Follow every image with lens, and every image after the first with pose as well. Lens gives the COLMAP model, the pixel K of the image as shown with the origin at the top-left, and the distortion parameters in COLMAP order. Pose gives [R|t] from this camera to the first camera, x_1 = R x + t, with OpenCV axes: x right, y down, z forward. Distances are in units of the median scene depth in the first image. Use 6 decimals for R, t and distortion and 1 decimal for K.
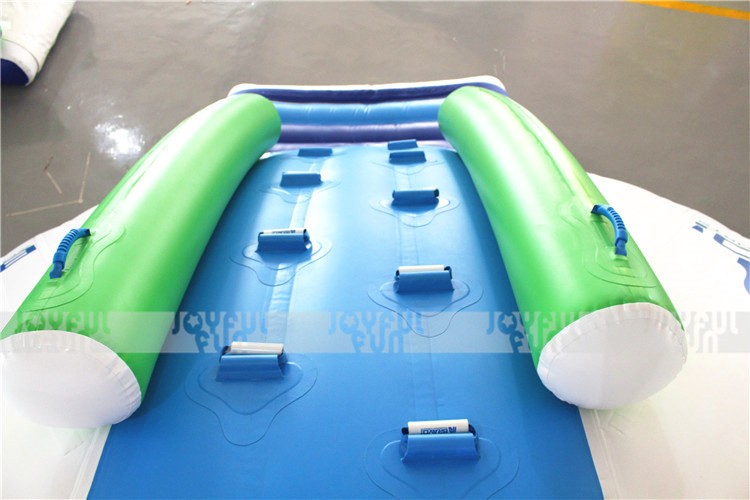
lens RADIAL K [[782.7, 0, 375.0], [0, 782.7, 250.0], [0, 0, 1]] dist [0.008861, 0.018852]
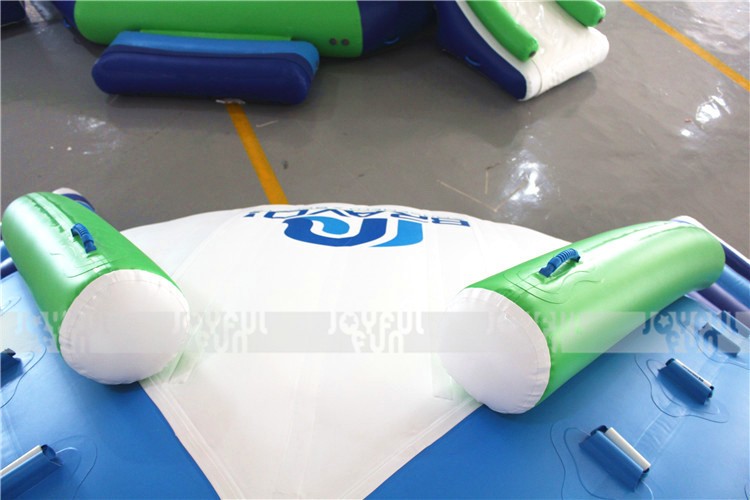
lens RADIAL K [[766.4, 0, 375.0], [0, 766.4, 250.0], [0, 0, 1]] dist [-0.008166, -0.008364]
pose [[0.673906, 0.624363, -0.394995, -0.141942], [-0.657790, 0.750477, 0.064003, 0.084528], [0.336396, 0.216692, 0.916451, -0.069599]]
